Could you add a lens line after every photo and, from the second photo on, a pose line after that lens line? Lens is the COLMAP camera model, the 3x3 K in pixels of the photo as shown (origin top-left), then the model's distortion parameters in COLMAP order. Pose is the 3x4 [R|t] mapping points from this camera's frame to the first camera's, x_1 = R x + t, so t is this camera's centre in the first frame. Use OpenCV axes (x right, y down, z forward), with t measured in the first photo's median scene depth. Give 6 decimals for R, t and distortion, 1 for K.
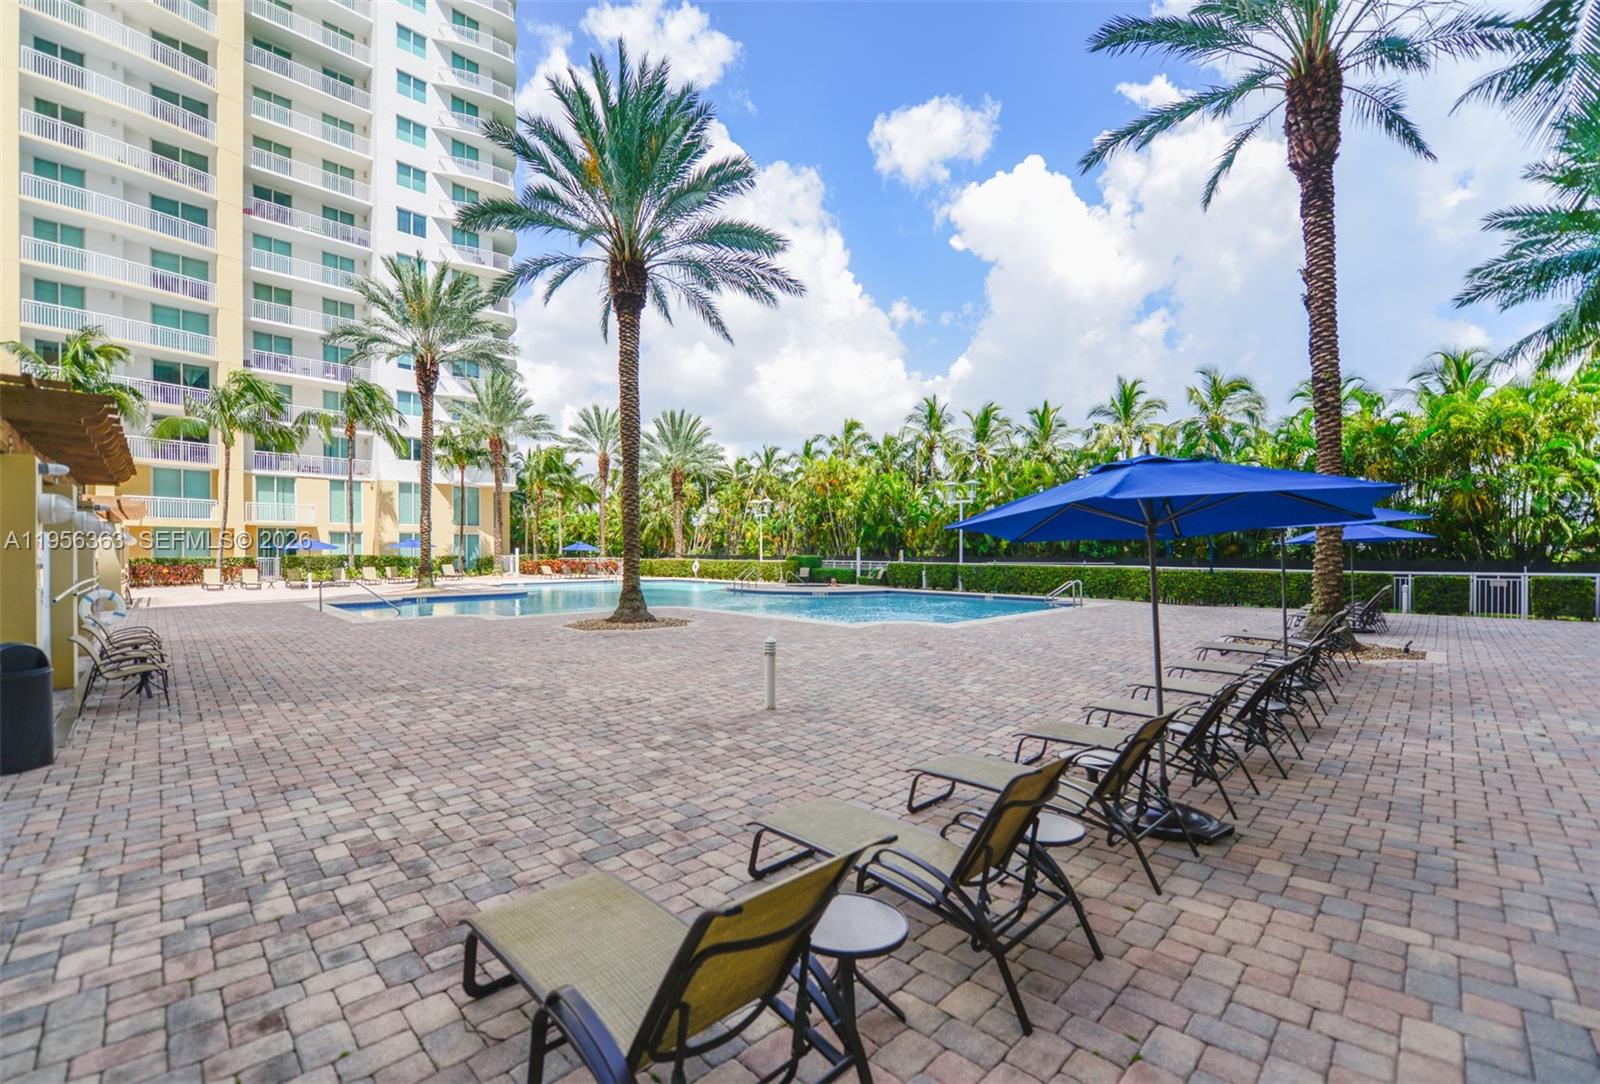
lens RADIAL K [[629.1, 0, 801.5], [0, 629.1, 552.2], [0, 0, 1]] dist [-0.003180, -0.000462]
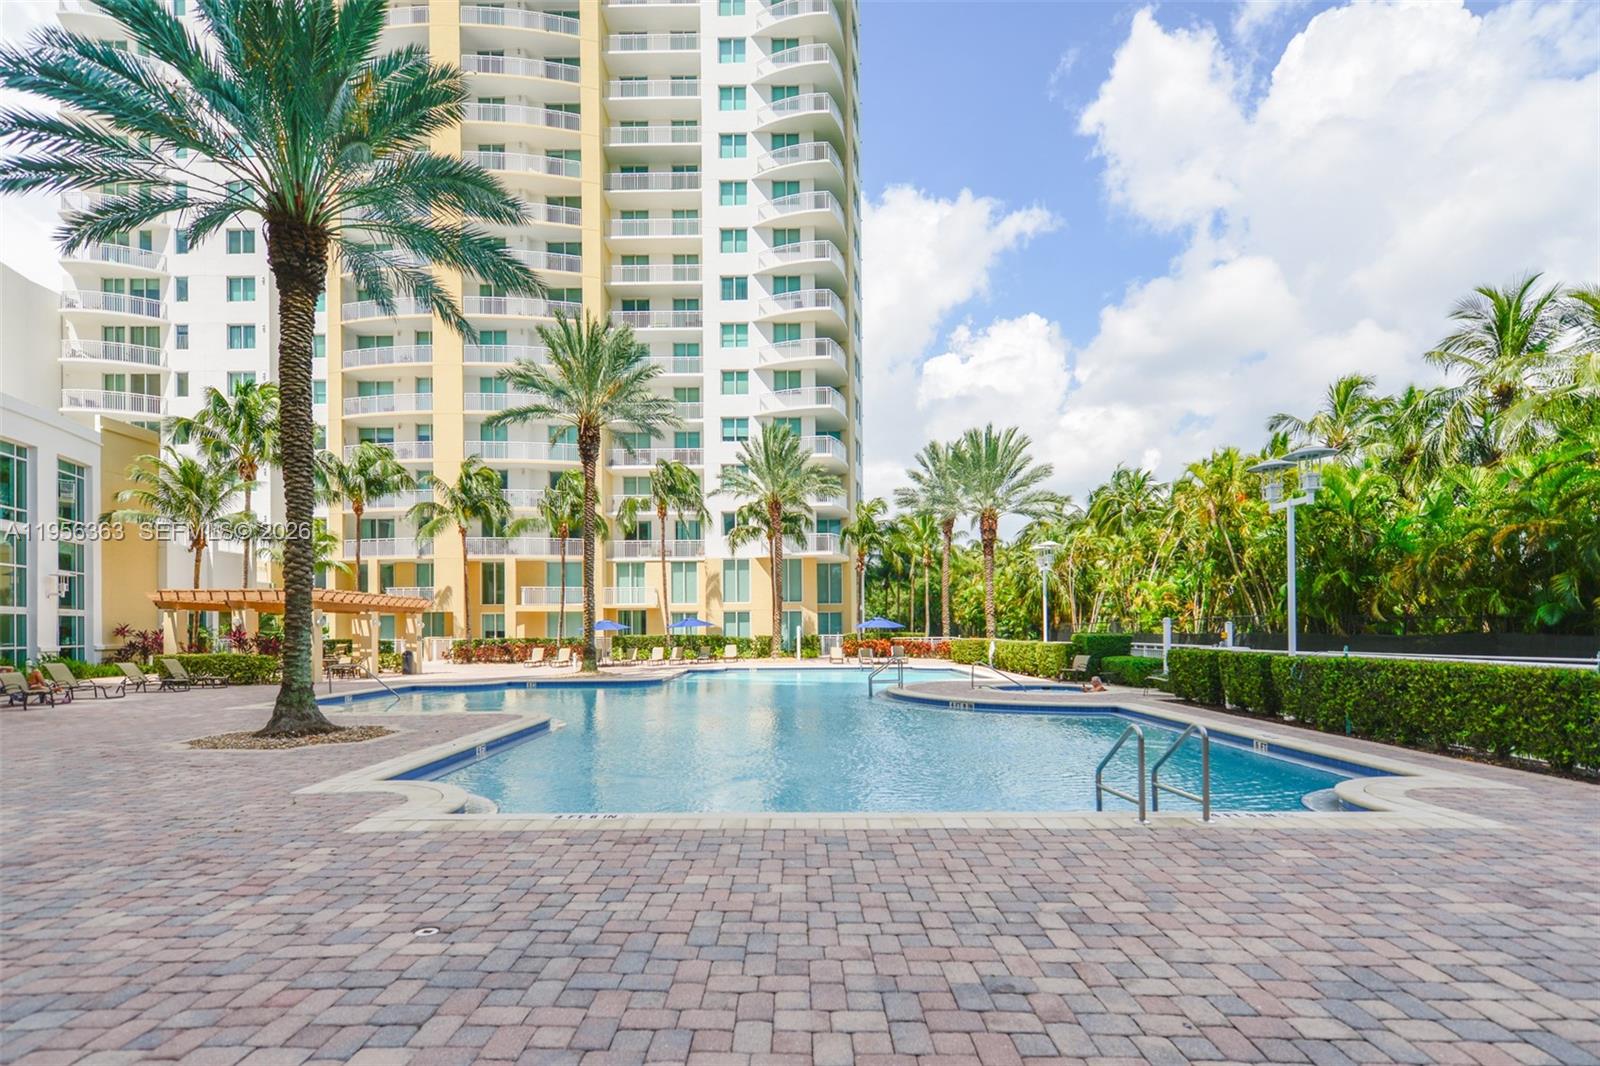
lens RADIAL K [[739.2, 0, 791.0], [0, 739.2, 620.1], [0, 0, 1]] dist [0.009827, -0.000437]
pose [[0.713633, -0.018524, -0.700274, 0.235373], [0.011935, 0.999827, -0.014285, -0.000697], [0.700418, 0.001837, 0.713731, 0.269667]]
